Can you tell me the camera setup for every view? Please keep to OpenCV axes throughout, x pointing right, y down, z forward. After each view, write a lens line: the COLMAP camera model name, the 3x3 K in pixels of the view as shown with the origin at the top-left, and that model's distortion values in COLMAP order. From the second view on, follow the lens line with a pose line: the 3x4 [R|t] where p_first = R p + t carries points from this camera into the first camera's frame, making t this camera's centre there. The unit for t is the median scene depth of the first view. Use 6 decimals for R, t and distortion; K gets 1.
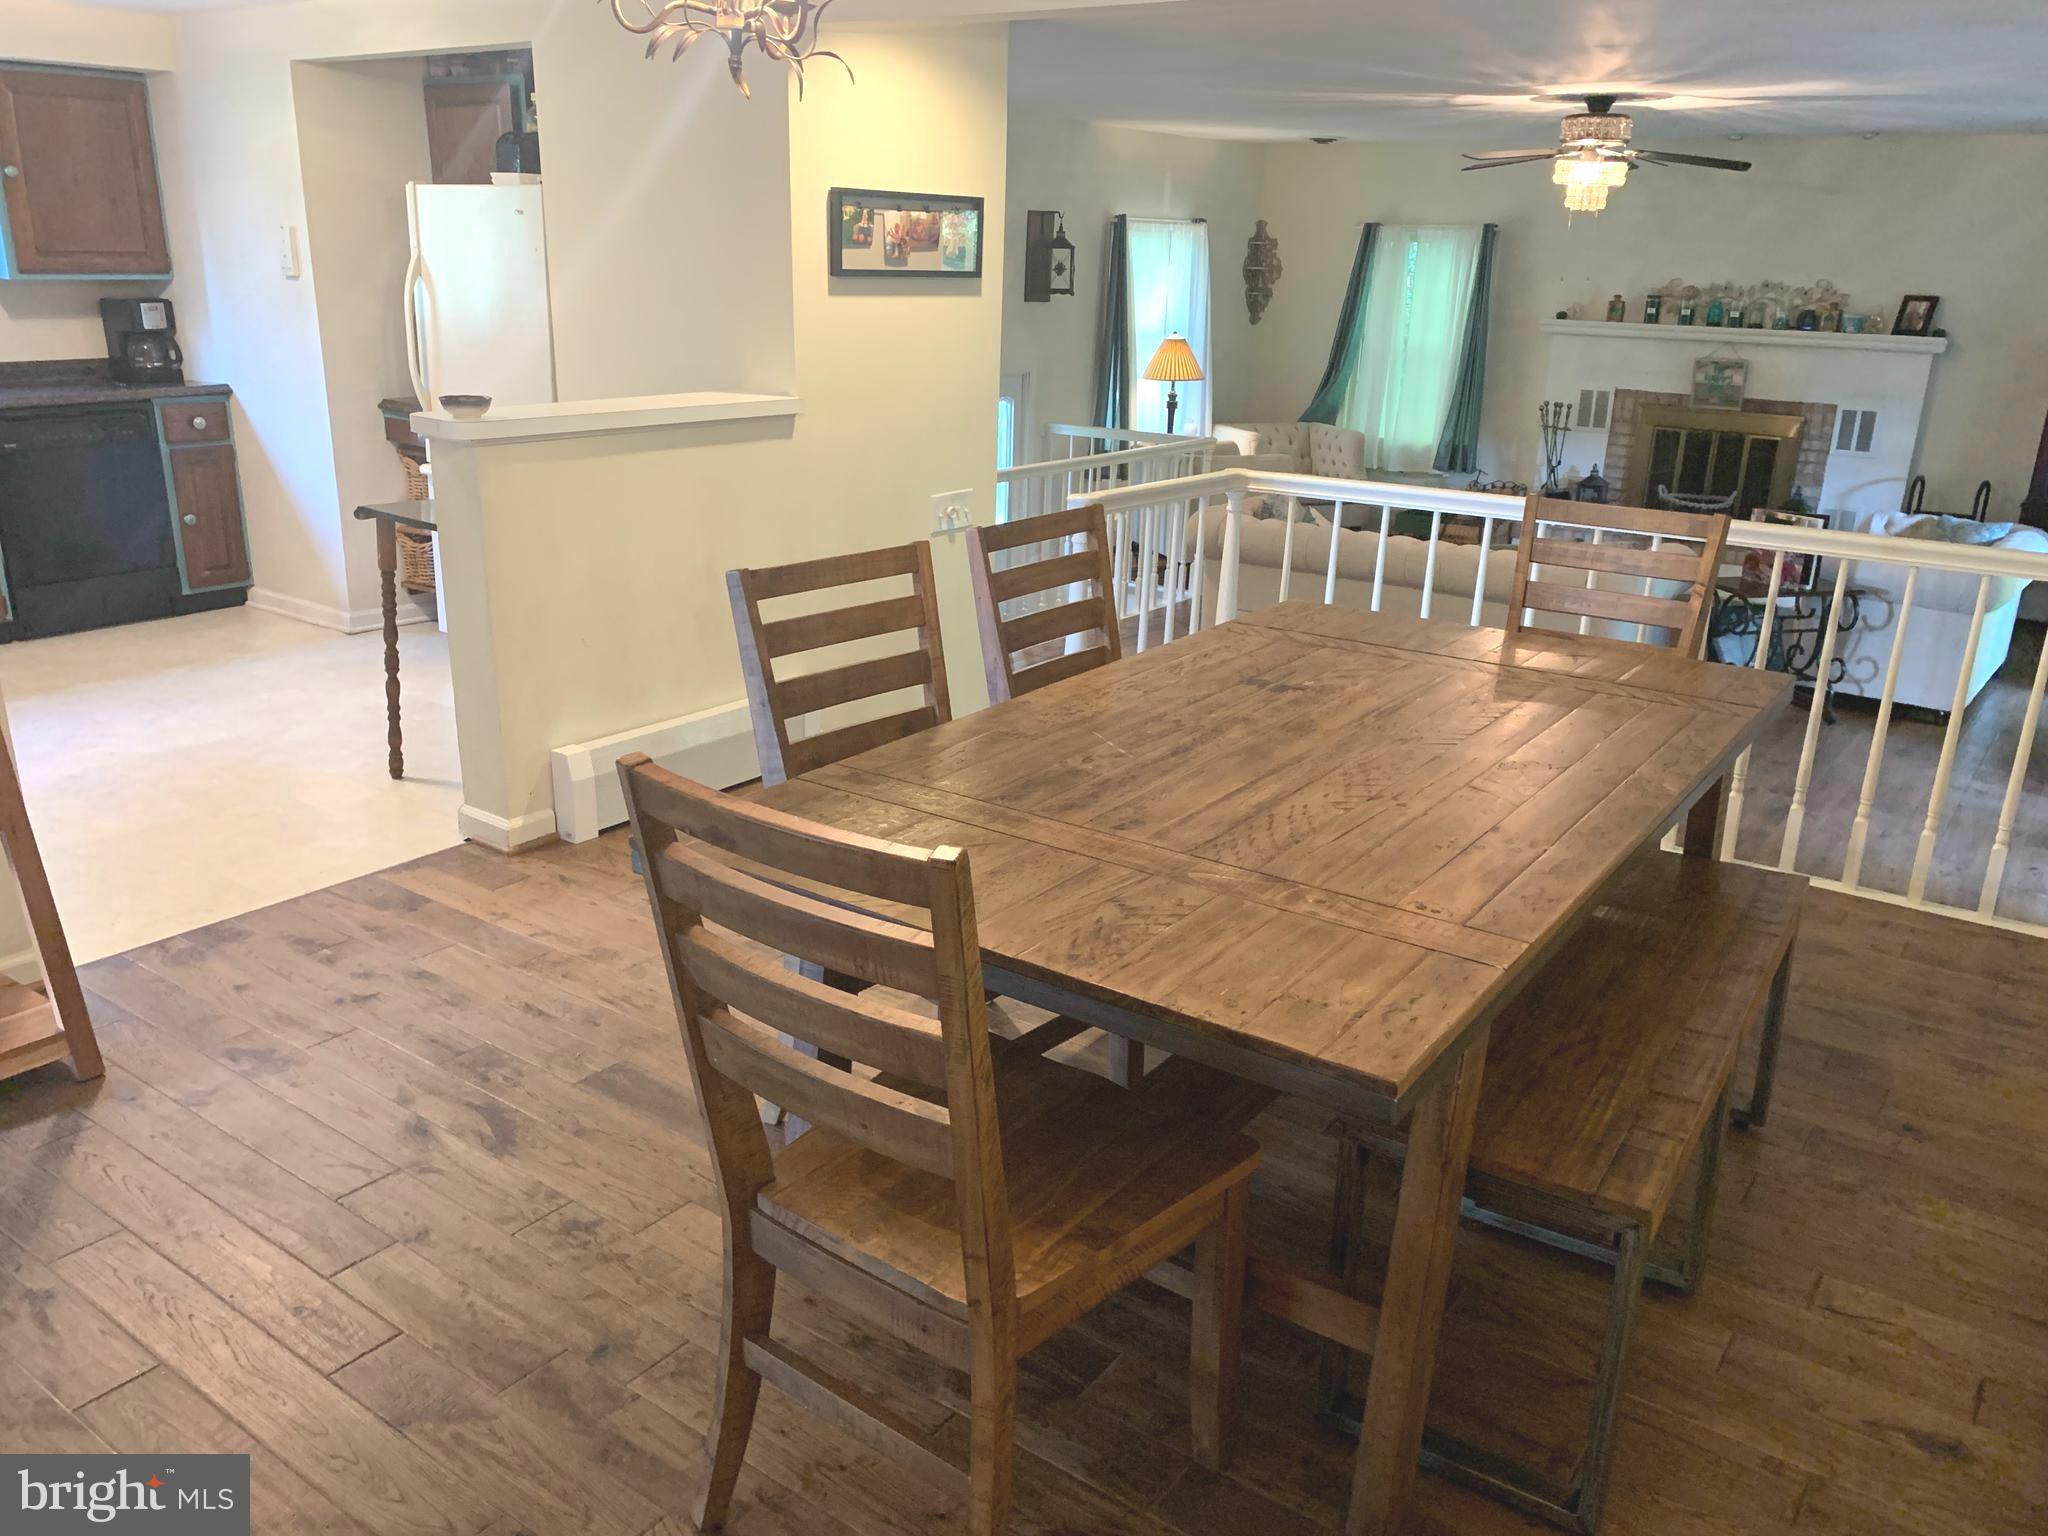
lens RADIAL K [[1573.8, 0, 1028.5], [0, 1573.8, 778.9], [0, 0, 1]] dist [0.002608, -0.002180]
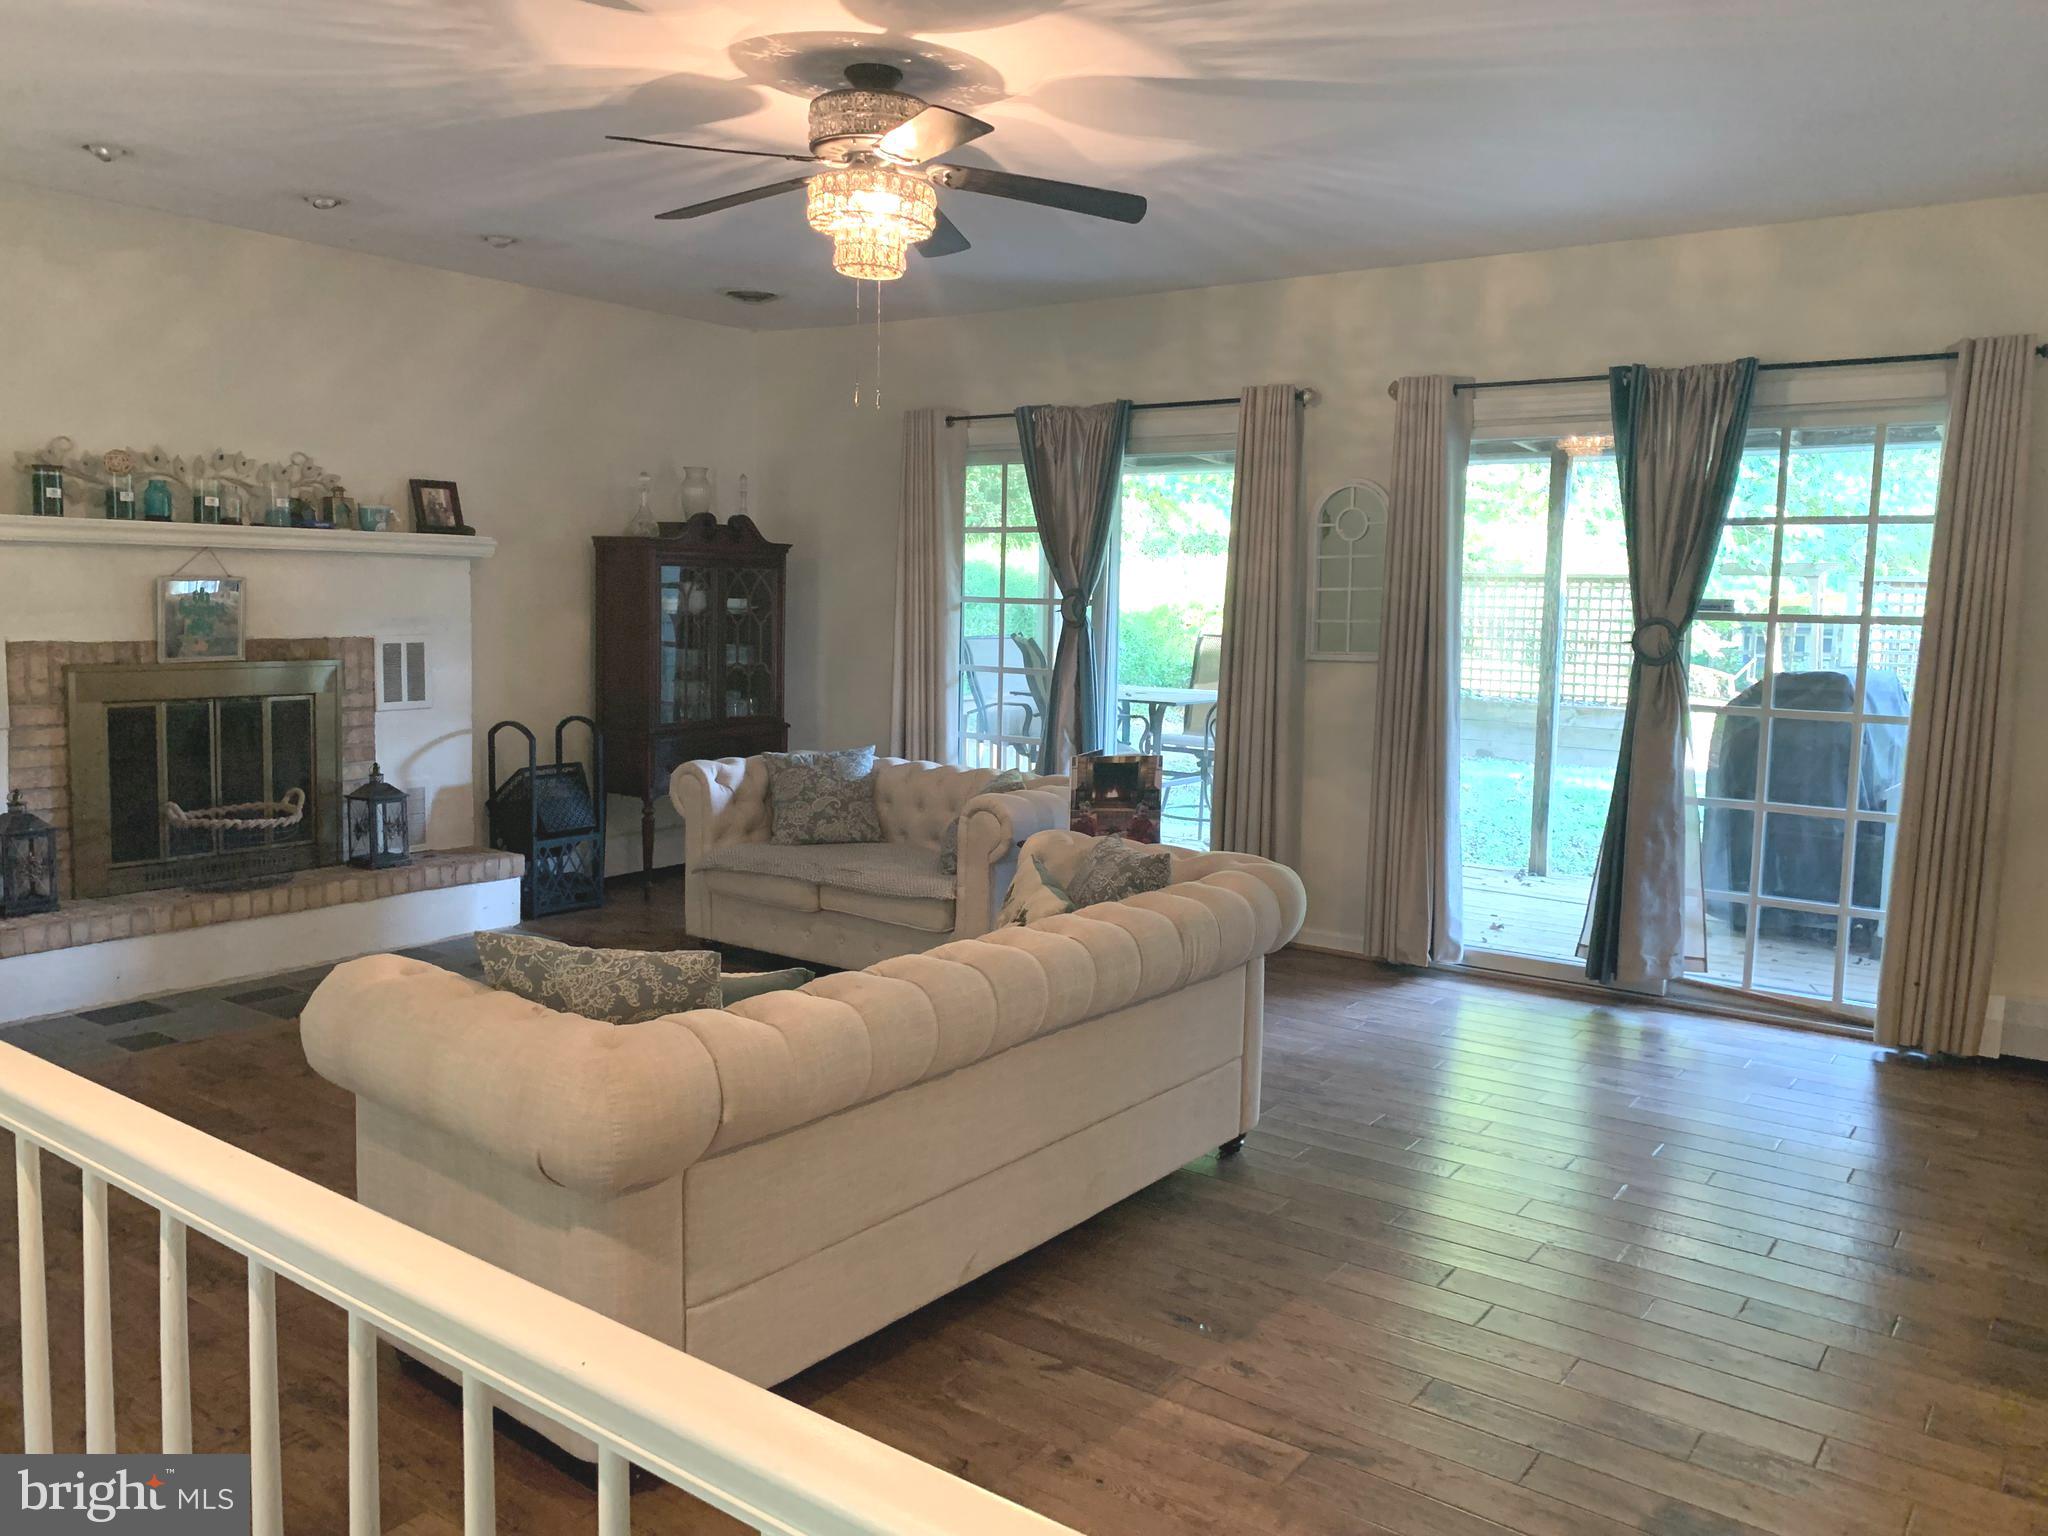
lens RADIAL K [[1573.8, 0, 1022.1], [0, 1573.8, 762.5], [0, 0, 1]] dist [0.002608, -0.002180]
pose [[0.002868, -0.139259, 0.990252, -0.145804], [0.295657, 0.946104, 0.132194, -0.195694], [-0.955290, 0.292395, 0.043886, 0.729859]]
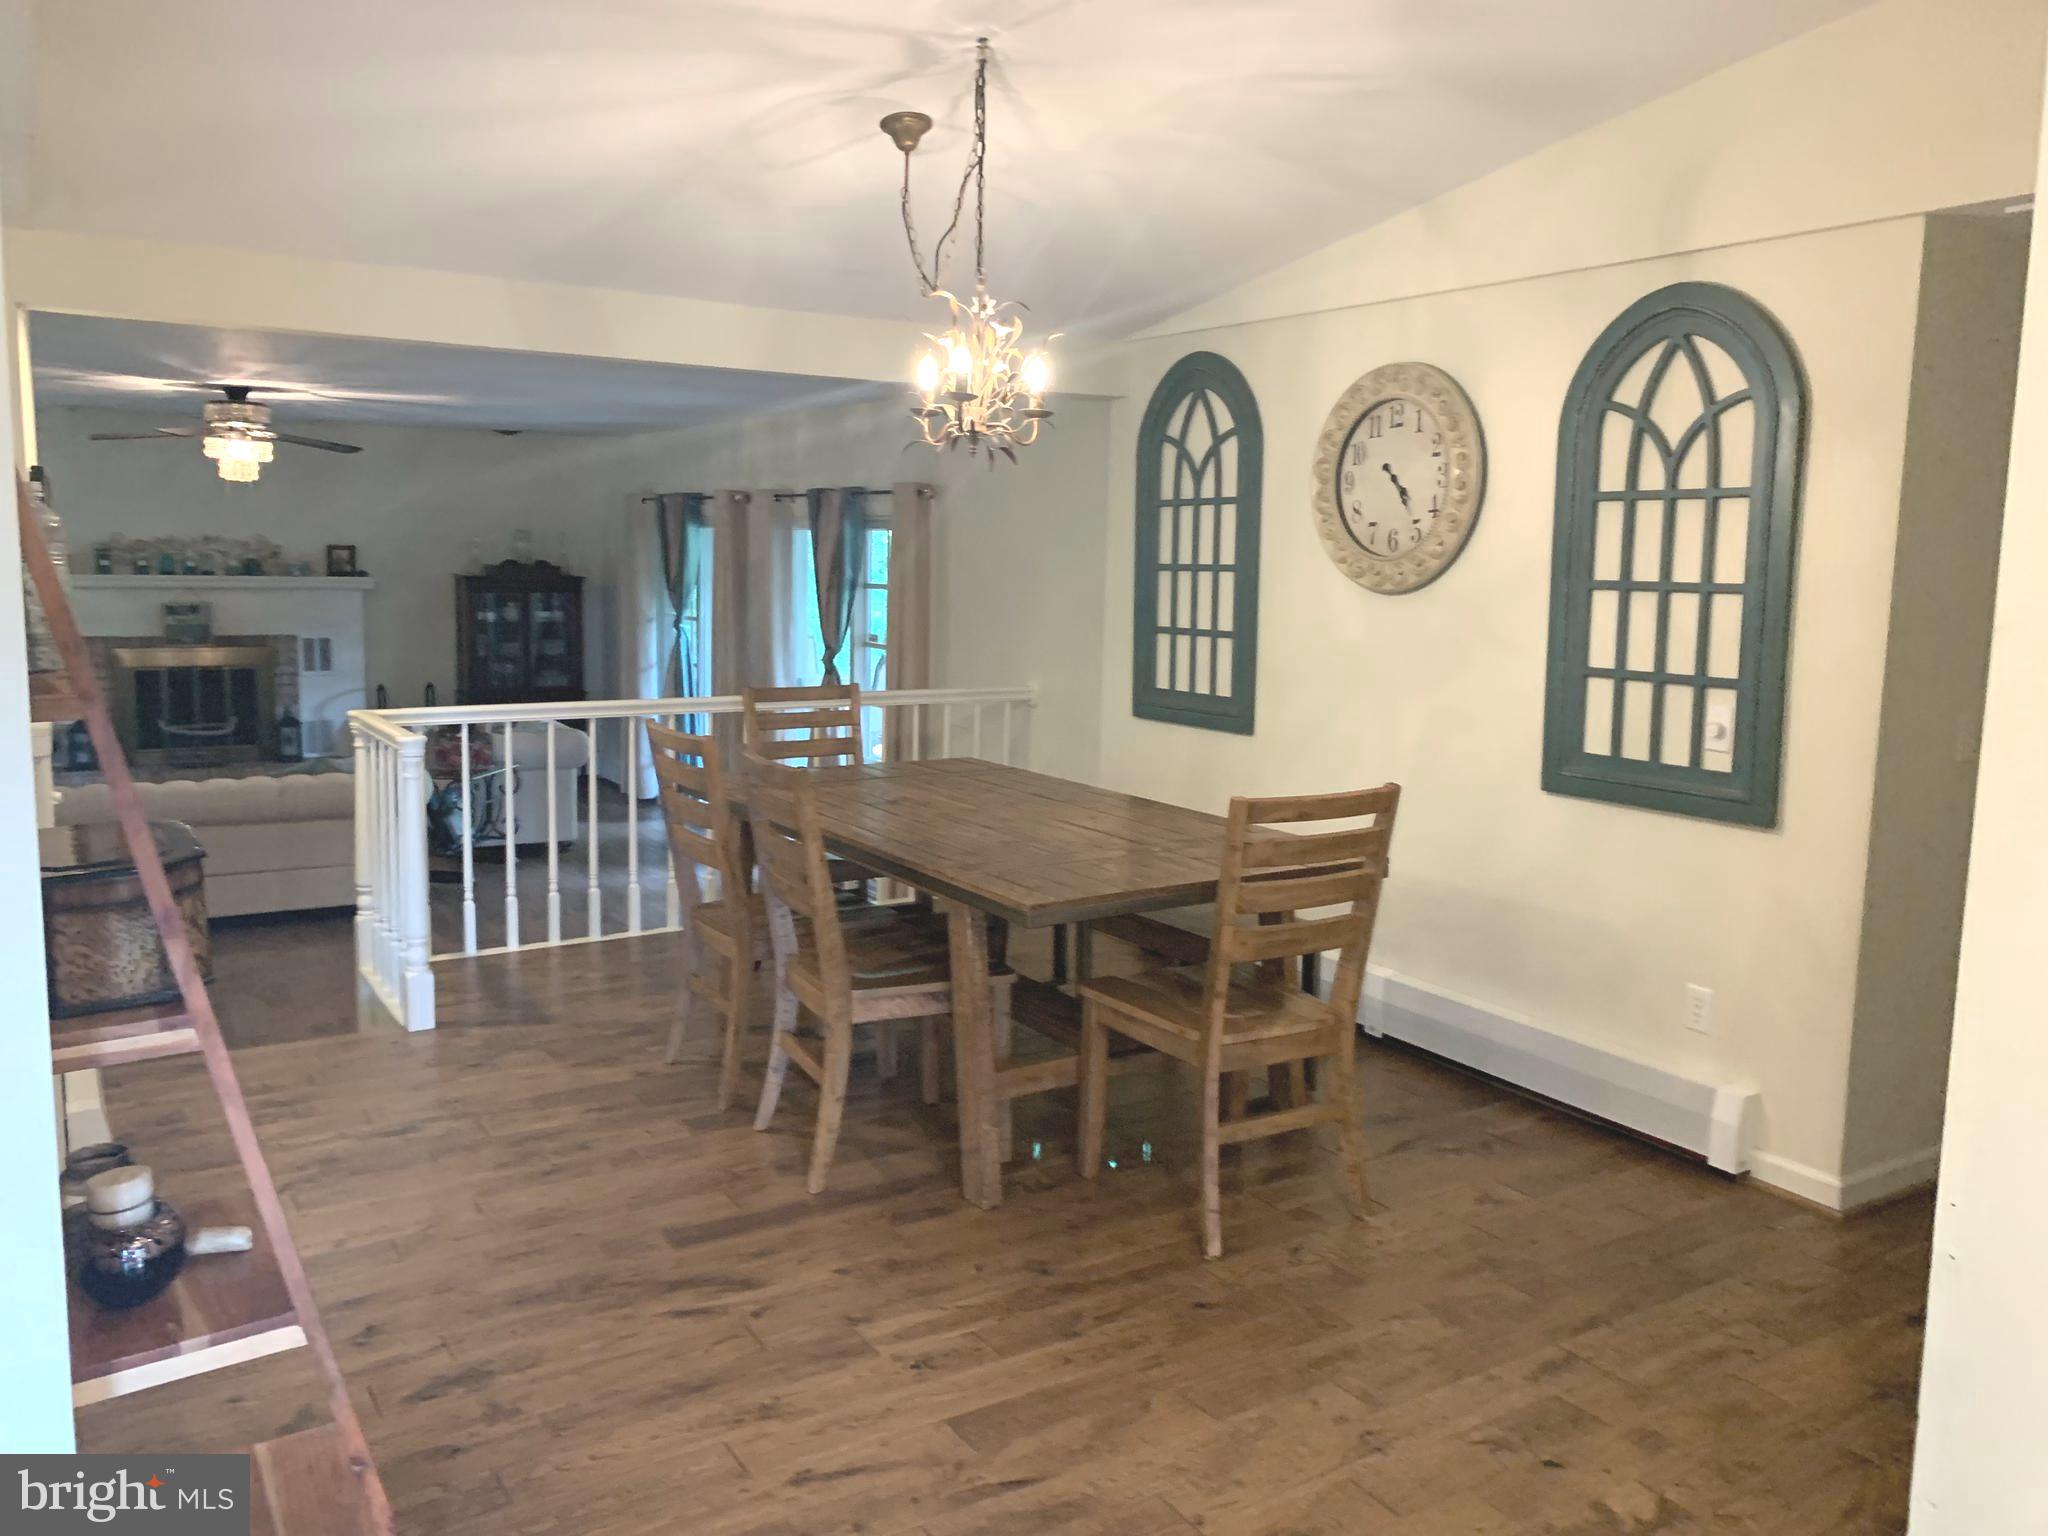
lens RADIAL K [[1573.8, 0, 1016.5], [0, 1573.8, 770.1], [0, 0, 1]] dist [0.002608, -0.002180]
pose [[0.372144, -0.150069, 0.915963, -0.383133], [0.282007, 0.958472, 0.042458, -0.038724], [-0.884297, 0.242507, 0.399010, 0.076876]]
